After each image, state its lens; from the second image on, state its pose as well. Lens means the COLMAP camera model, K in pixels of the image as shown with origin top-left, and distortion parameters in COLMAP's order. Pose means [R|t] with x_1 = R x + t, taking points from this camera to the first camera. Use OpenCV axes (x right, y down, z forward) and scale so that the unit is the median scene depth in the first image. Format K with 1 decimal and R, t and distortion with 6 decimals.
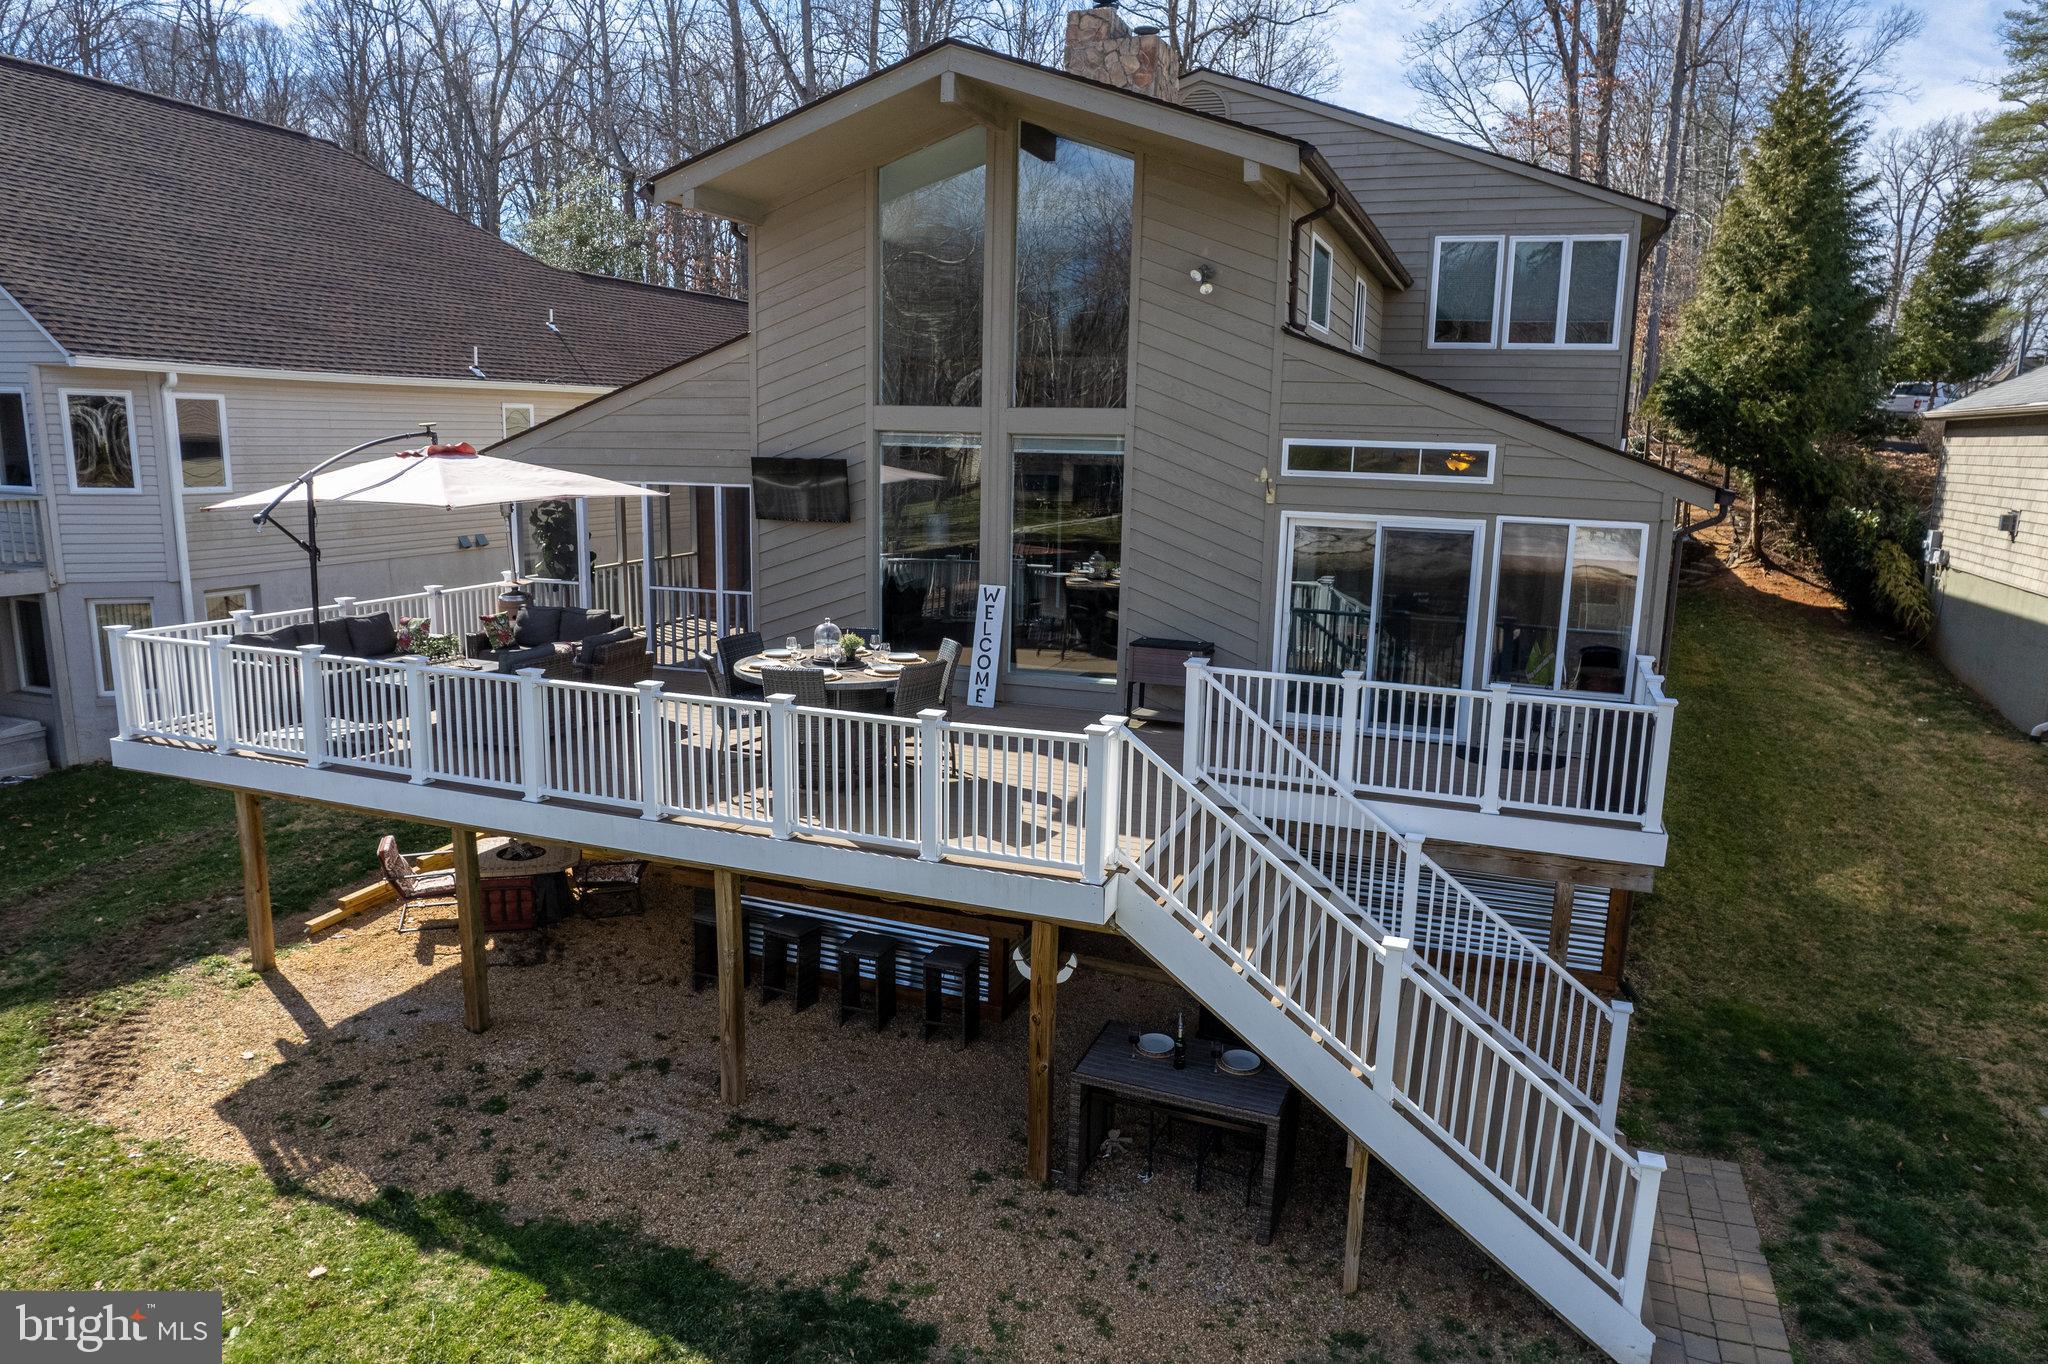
lens RADIAL K [[1330.8, 0, 1023.9], [0, 1330.8, 676.8], [0, 0, 1]] dist [-0.097505, 0.094500]
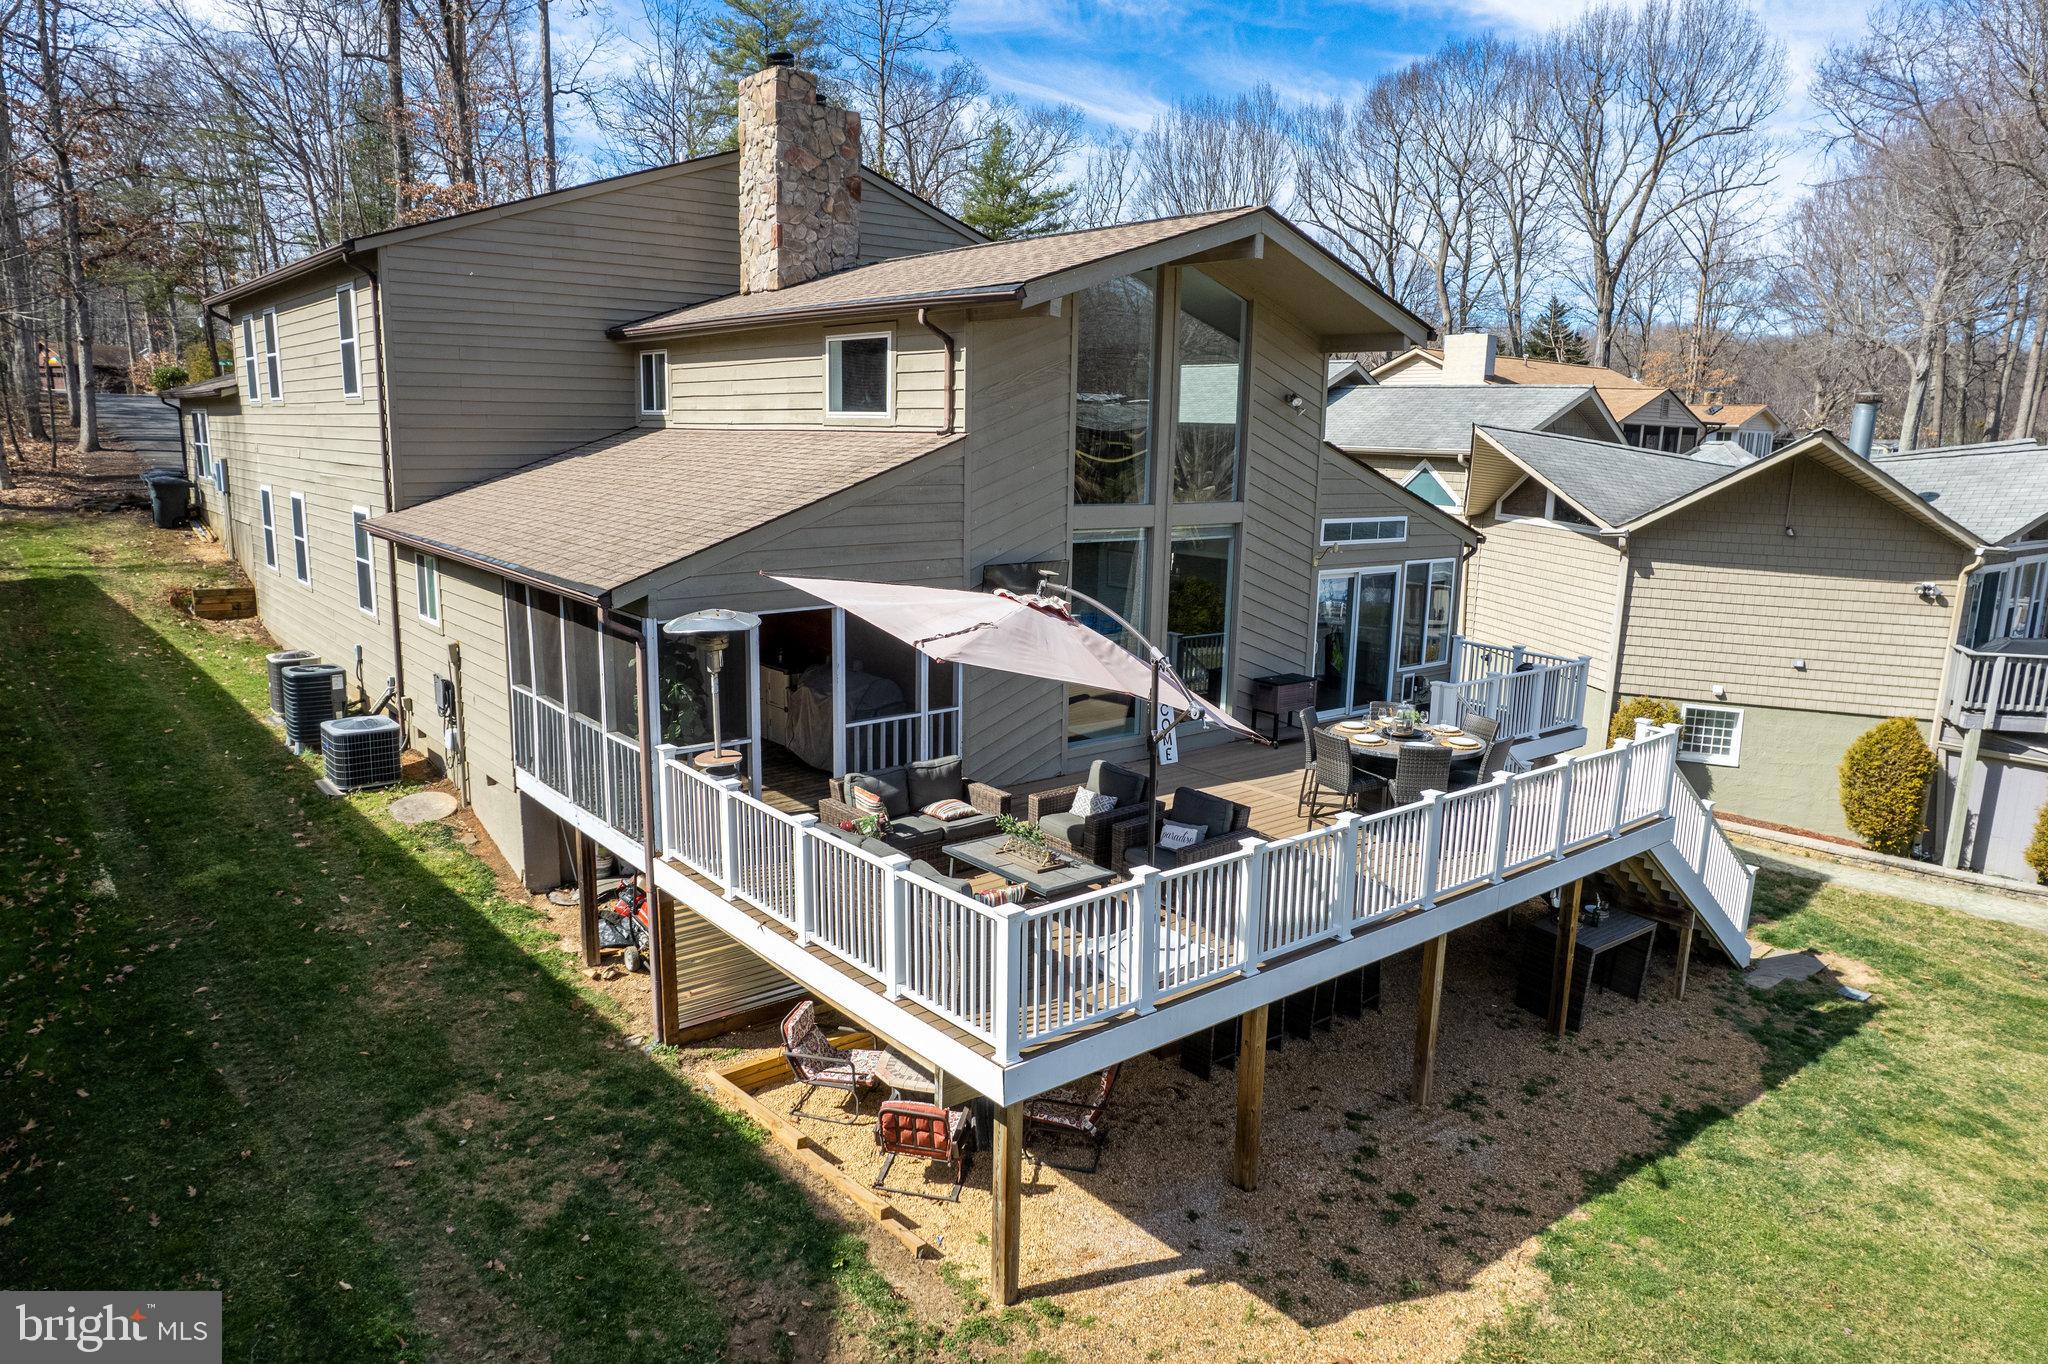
lens RADIAL K [[1330.8, 0, 1023.9], [0, 1330.8, 676.8], [0, 0, 1]] dist [-0.097505, 0.094500]
pose [[0.491793, -0.171840, 0.853587, -1.074470], [0.146062, 0.982722, 0.113683, -0.202764], [-0.858374, 0.068768, 0.508395, 0.524723]]
